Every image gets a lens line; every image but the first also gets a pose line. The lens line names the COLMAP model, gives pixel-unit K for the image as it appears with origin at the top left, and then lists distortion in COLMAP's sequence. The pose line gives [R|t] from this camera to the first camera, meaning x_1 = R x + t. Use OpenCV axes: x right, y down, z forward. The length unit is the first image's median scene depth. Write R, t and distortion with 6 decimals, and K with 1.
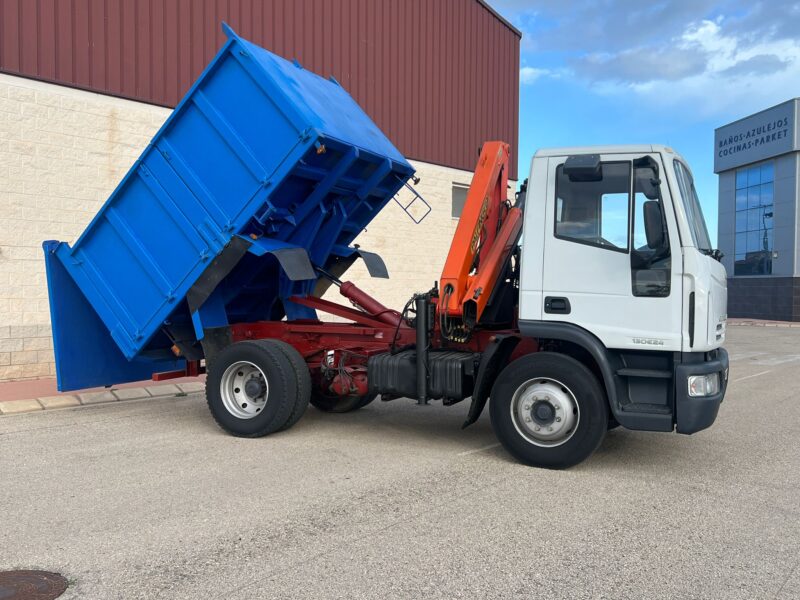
lens RADIAL K [[774.0, 0, 434.5], [0, 774.0, 300.4], [0, 0, 1]] dist [0.090169, -0.147122]
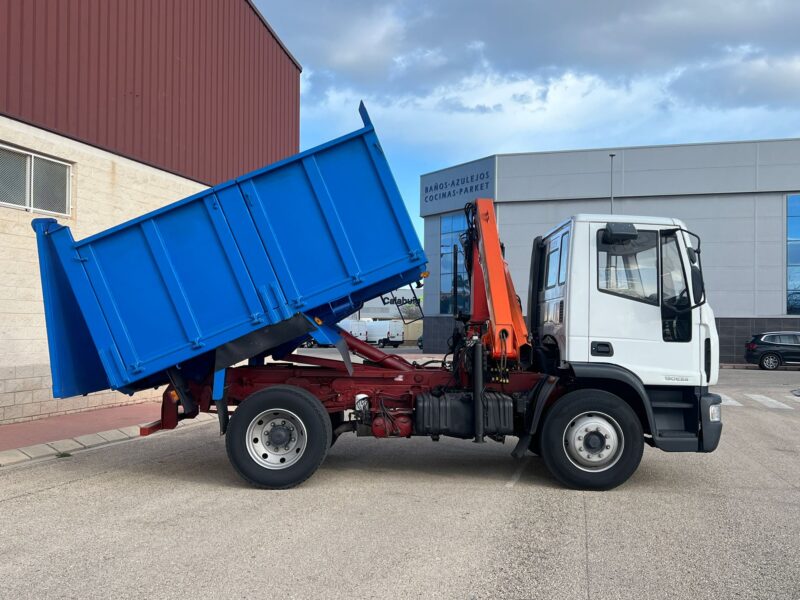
lens RADIAL K [[816.9, 0, 452.7], [0, 816.9, 298.9], [0, 0, 1]] dist [0.061199, -0.030278]
pose [[0.898573, 0.018678, 0.438426, -0.571180], [0.001473, 0.998960, -0.045576, -0.012853], [-0.438821, 0.041599, 0.897611, -0.011310]]
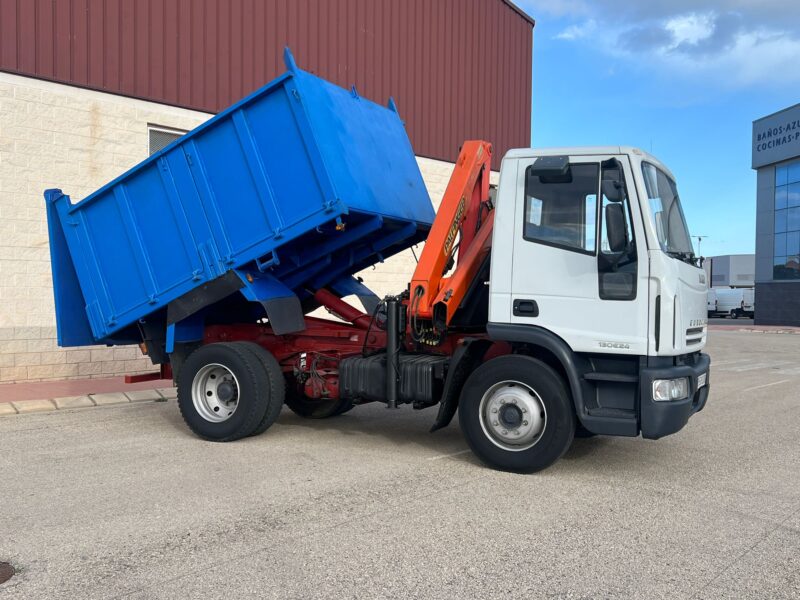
lens RADIAL K [[840.3, 0, 441.7], [0, 840.3, 300.1], [0, 0, 1]] dist [0.115422, -0.182380]
pose [[0.999788, 0.005260, -0.019915, 0.070595], [-0.005388, 0.999965, -0.006403, 0.003544], [0.019881, 0.006509, 0.999781, -0.073554]]
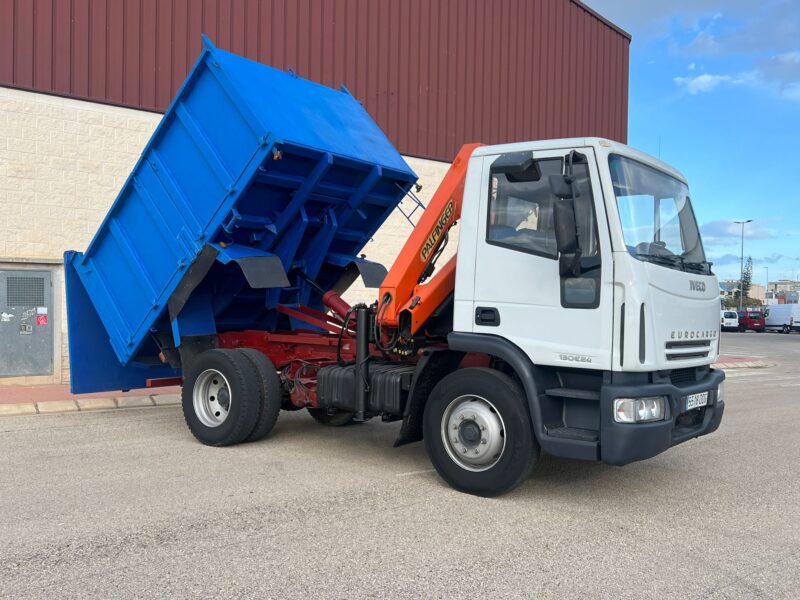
lens RADIAL K [[780.0, 0, 431.9], [0, 780.0, 299.1], [0, 0, 1]] dist [0.087168, -0.154062]
pose [[0.976602, 0.010002, -0.214823, 0.284415], [-0.015313, 0.999616, -0.023074, 0.007860], [0.214509, 0.025824, 0.976380, 0.083764]]
